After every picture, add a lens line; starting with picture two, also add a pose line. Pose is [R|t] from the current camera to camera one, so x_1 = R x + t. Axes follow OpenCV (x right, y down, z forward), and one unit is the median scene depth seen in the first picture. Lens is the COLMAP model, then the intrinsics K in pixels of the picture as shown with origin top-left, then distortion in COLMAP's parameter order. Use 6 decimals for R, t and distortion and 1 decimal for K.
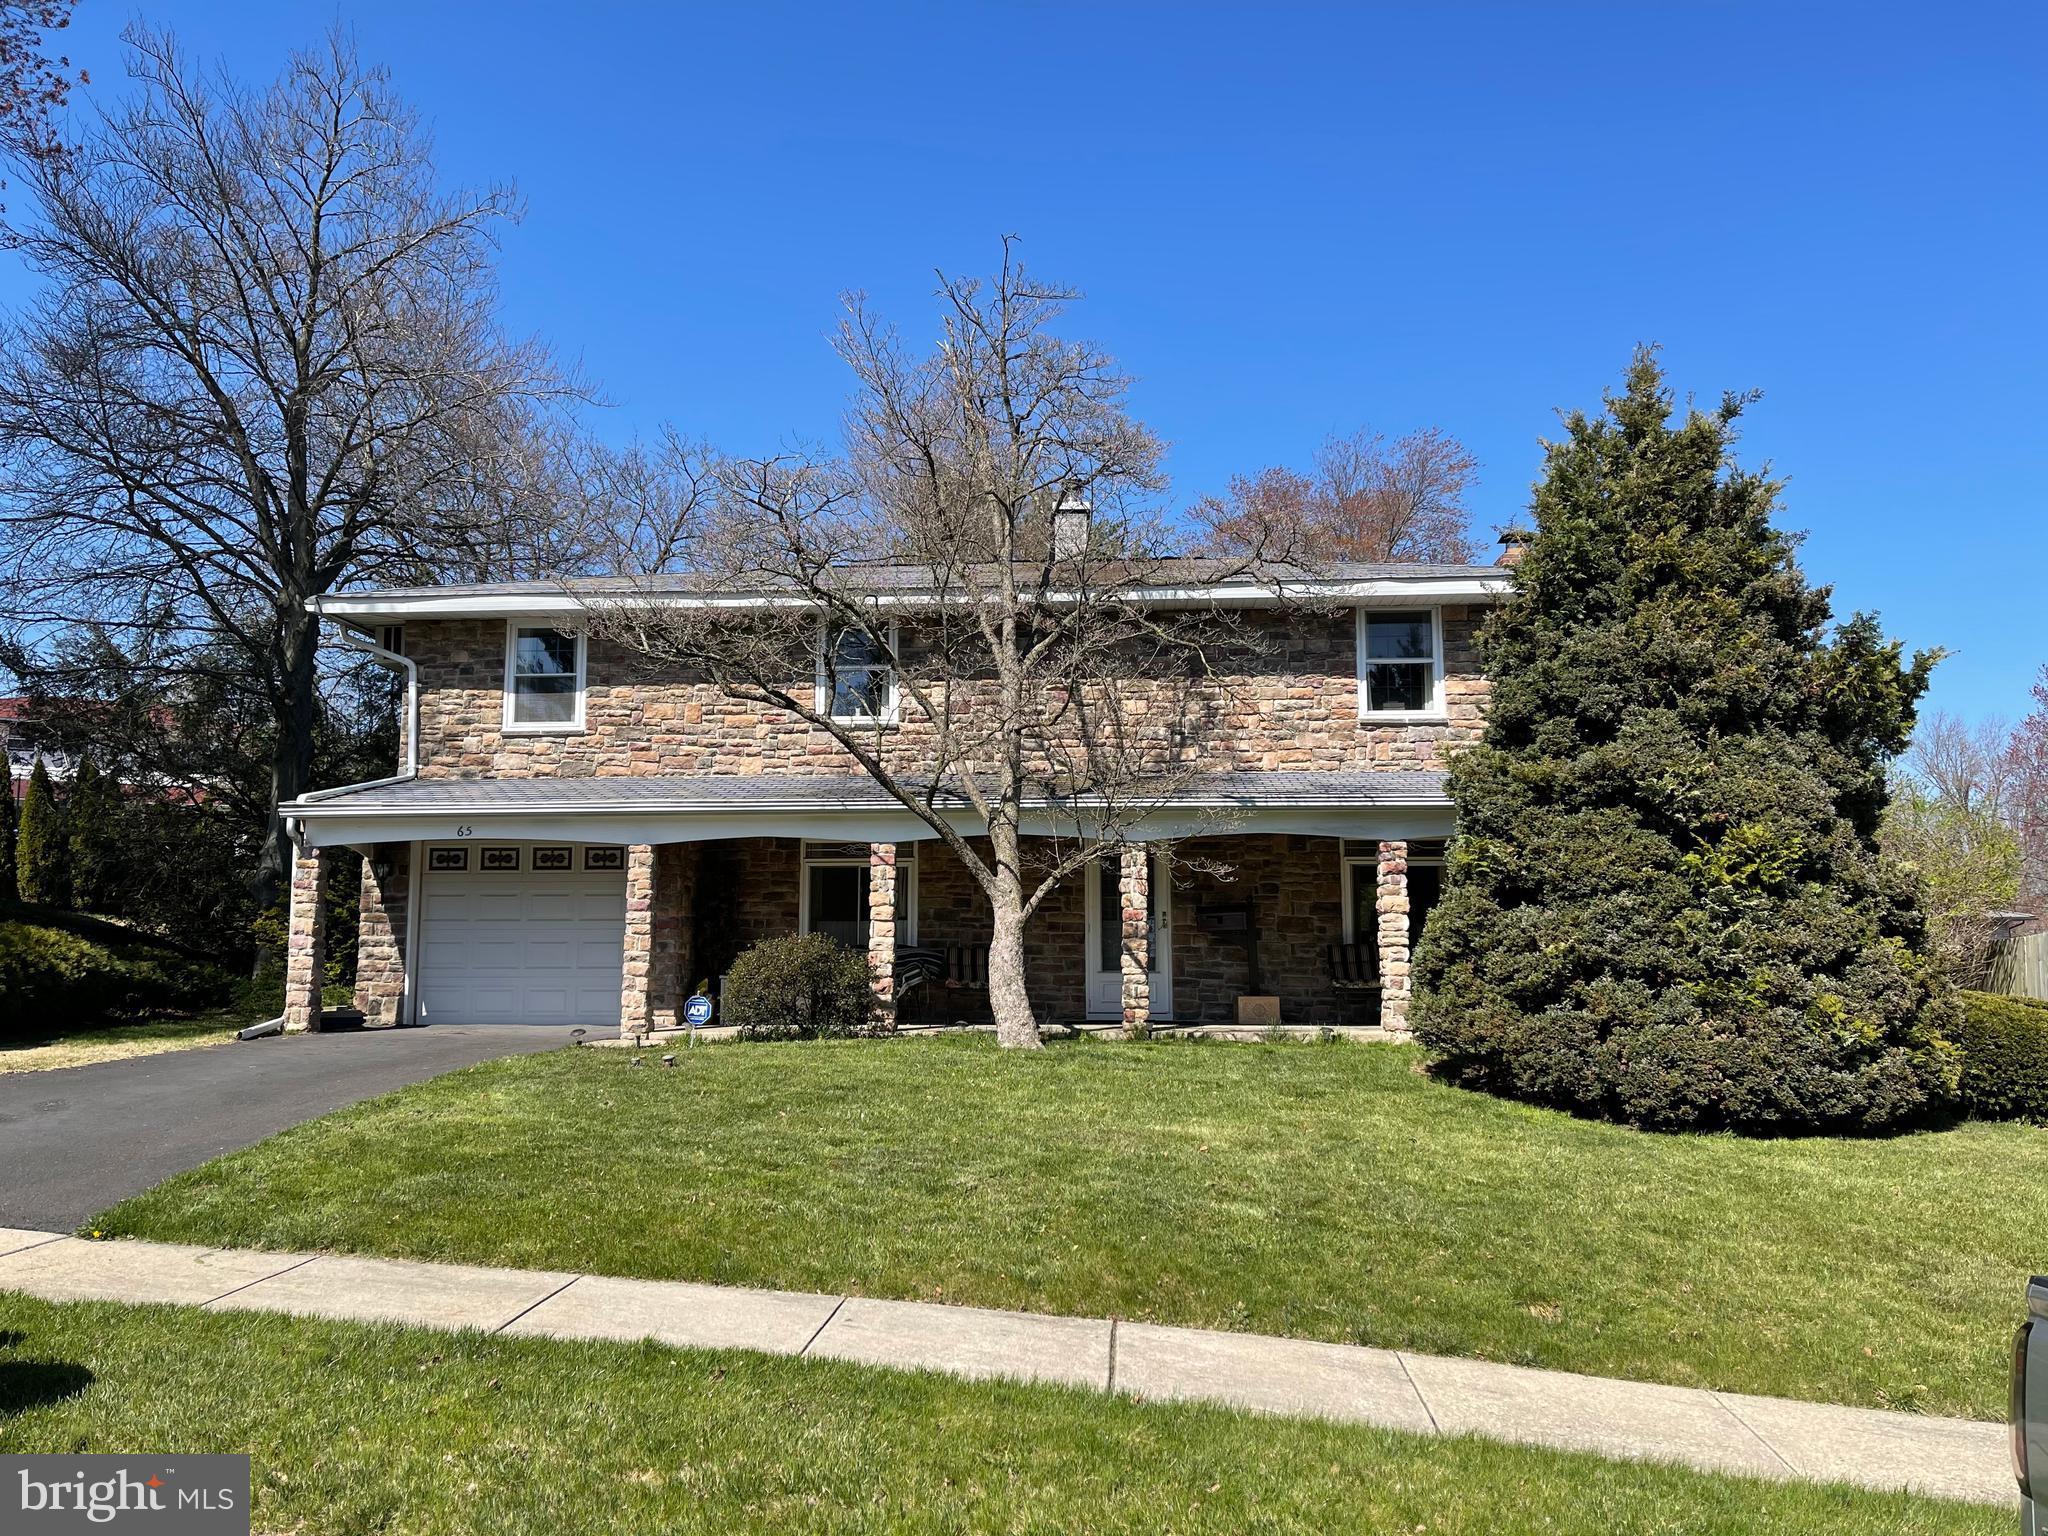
lens RADIAL K [[1529.8, 0, 1030.5], [0, 1529.8, 768.7], [0, 0, 1]] dist [0.029398, -0.014242]
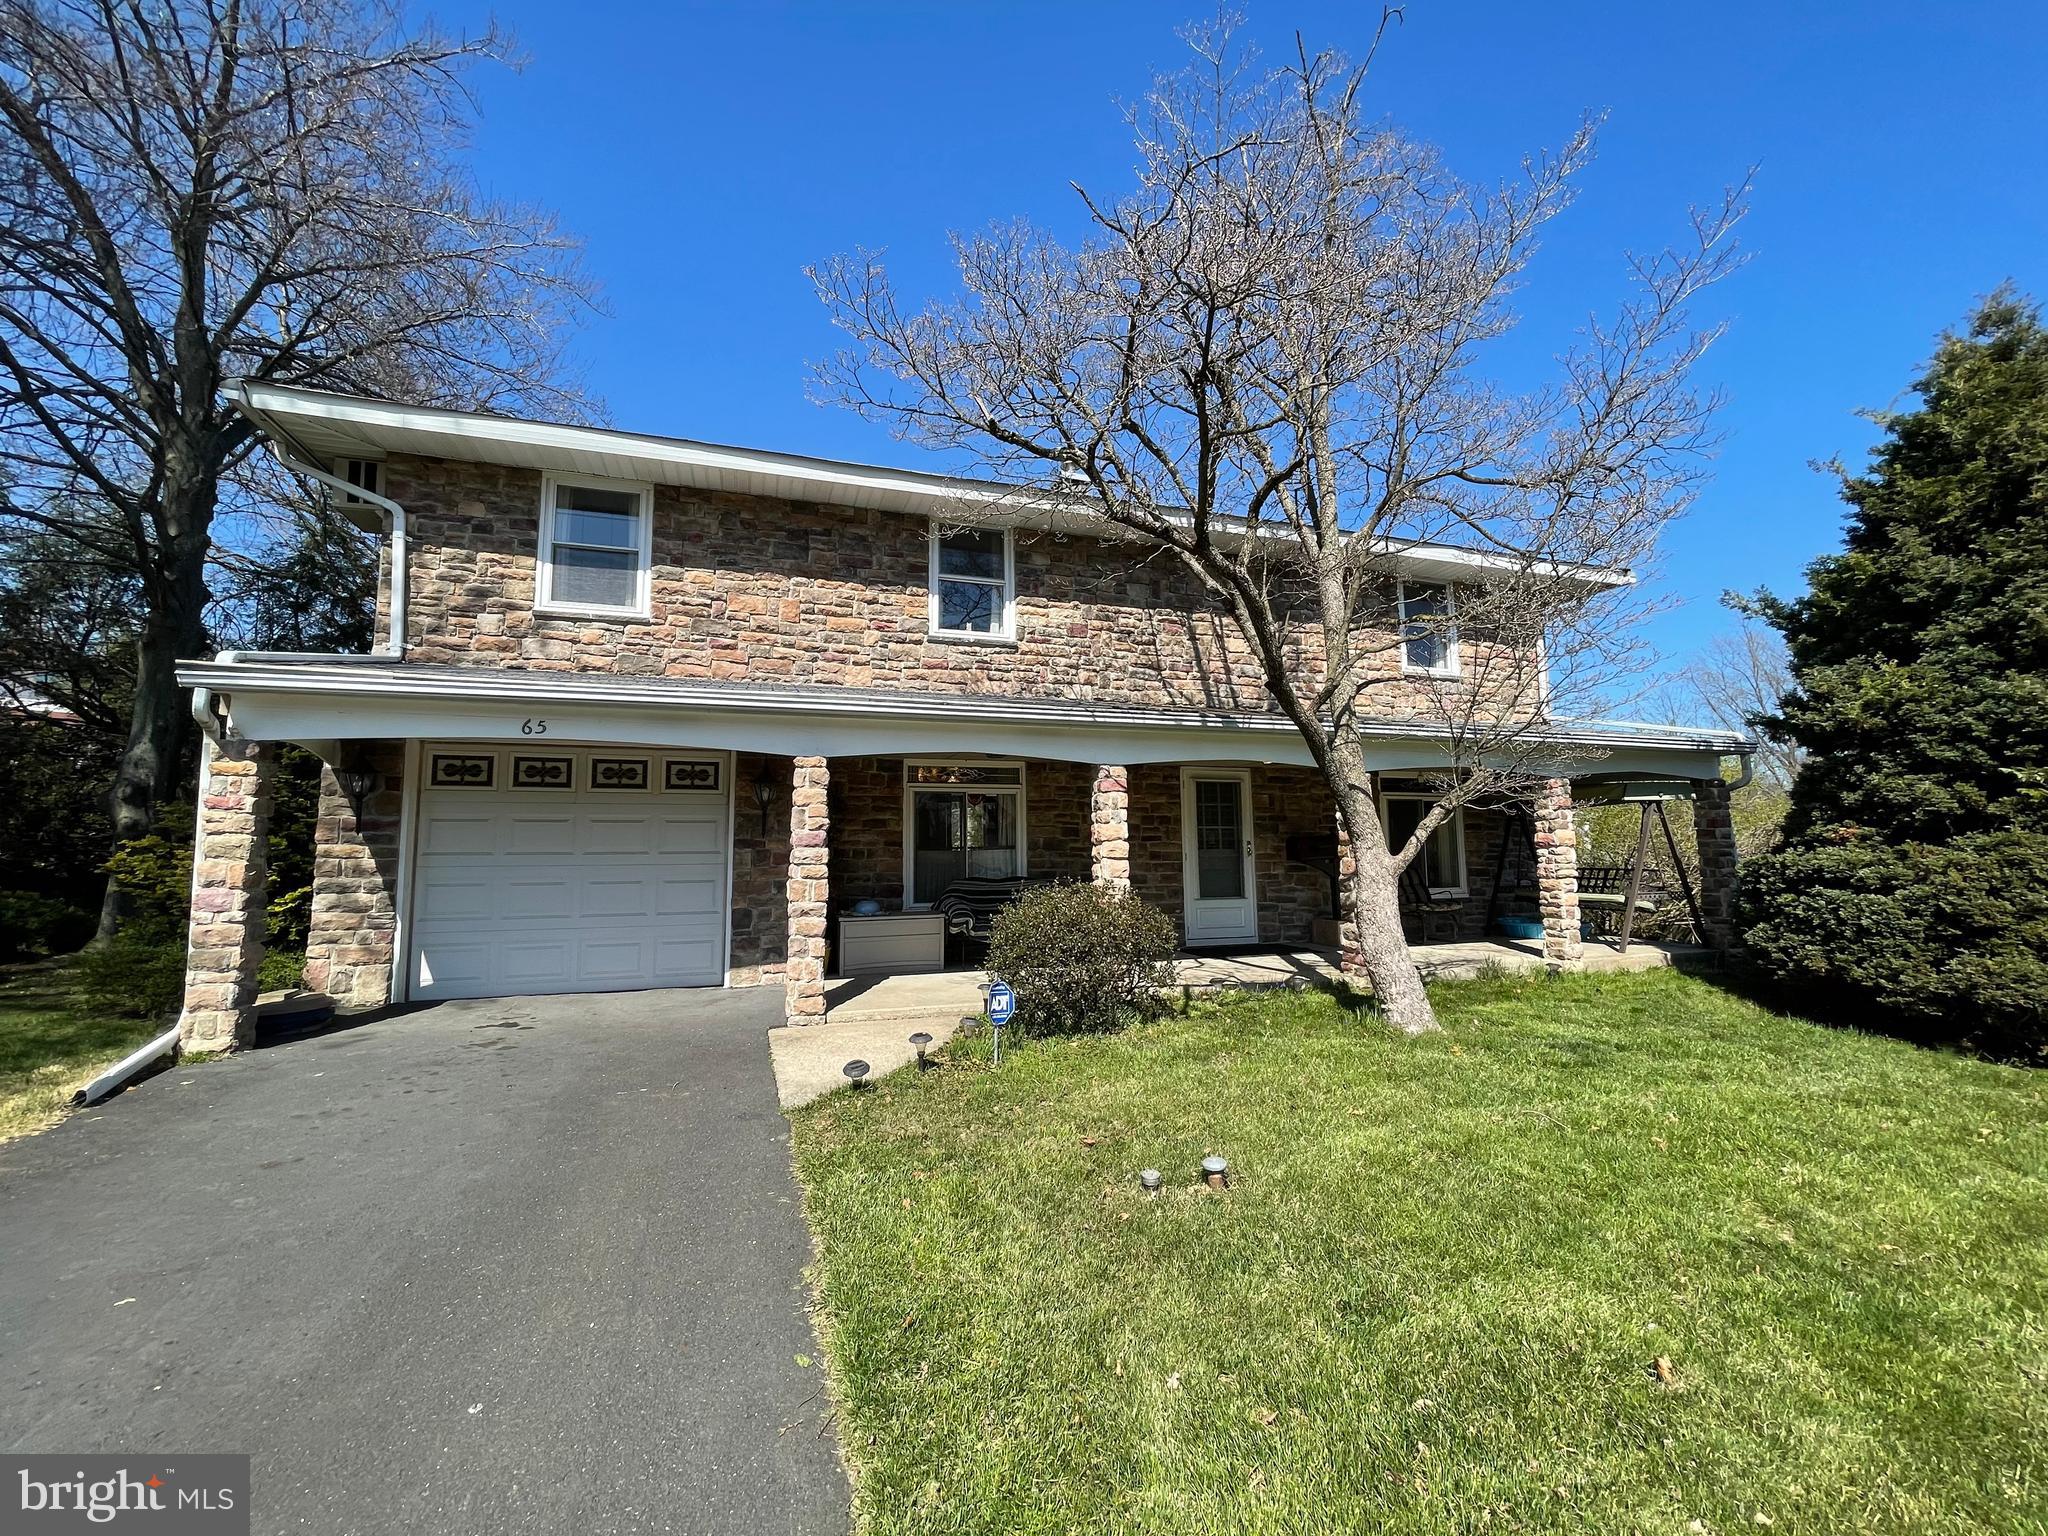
lens RADIAL K [[820.5, 0, 1013.2], [0, 820.5, 762.6], [0, 0, 1]] dist [-0.003680, 0.001598]
pose [[0.930213, 0.033555, 0.365483, -0.272248], [-0.041521, 0.999040, 0.013954, 0.038029], [-0.364664, -0.028155, 0.930713, 0.529830]]
